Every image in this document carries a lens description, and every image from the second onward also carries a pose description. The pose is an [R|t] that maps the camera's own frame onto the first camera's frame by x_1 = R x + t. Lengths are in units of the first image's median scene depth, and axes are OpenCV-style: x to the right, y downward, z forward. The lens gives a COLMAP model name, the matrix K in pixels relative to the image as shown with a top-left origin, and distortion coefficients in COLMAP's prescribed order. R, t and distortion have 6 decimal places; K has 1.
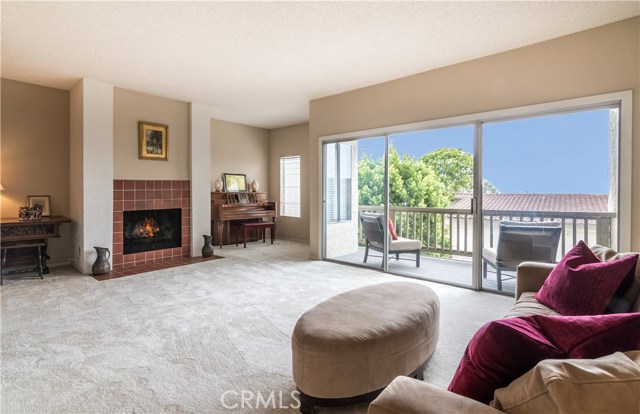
lens RADIAL K [[313.8, 0, 312.2], [0, 313.8, 192.0], [0, 0, 1]] dist [0.001199, 0.000451]
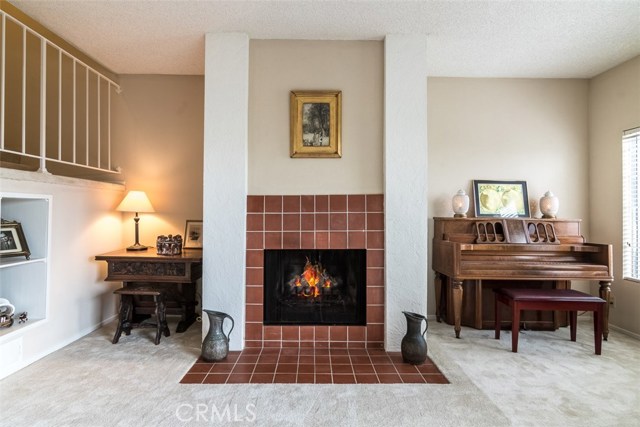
lens RADIAL K [[329.2, 0, 317.1], [0, 329.2, 209.6], [0, 0, 1]] dist [-0.008880, 0.000419]
pose [[0.673172, -0.007041, -0.739452, -0.078048], [-0.009394, 0.999793, -0.018072, -0.002206], [0.739426, 0.019112, 0.672967, 0.586755]]
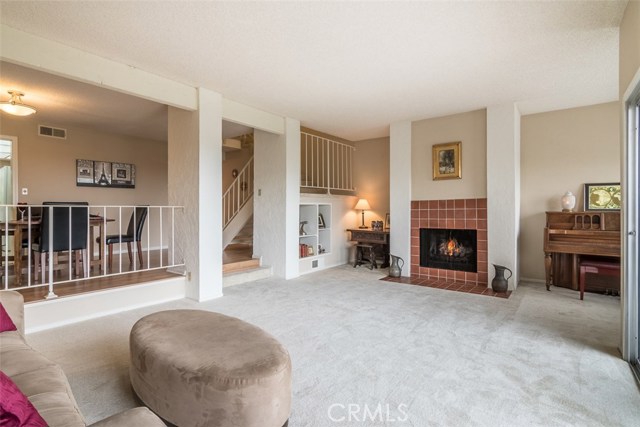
lens RADIAL K [[308.5, 0, 317.7], [0, 308.5, 209.5], [0, 0, 1]] dist [-0.003803, -0.000006]
pose [[0.075323, -0.003787, -0.997152, 0.426678], [-0.004887, 0.999979, -0.004167, -0.000135], [0.997147, 0.005187, 0.075303, 0.484420]]
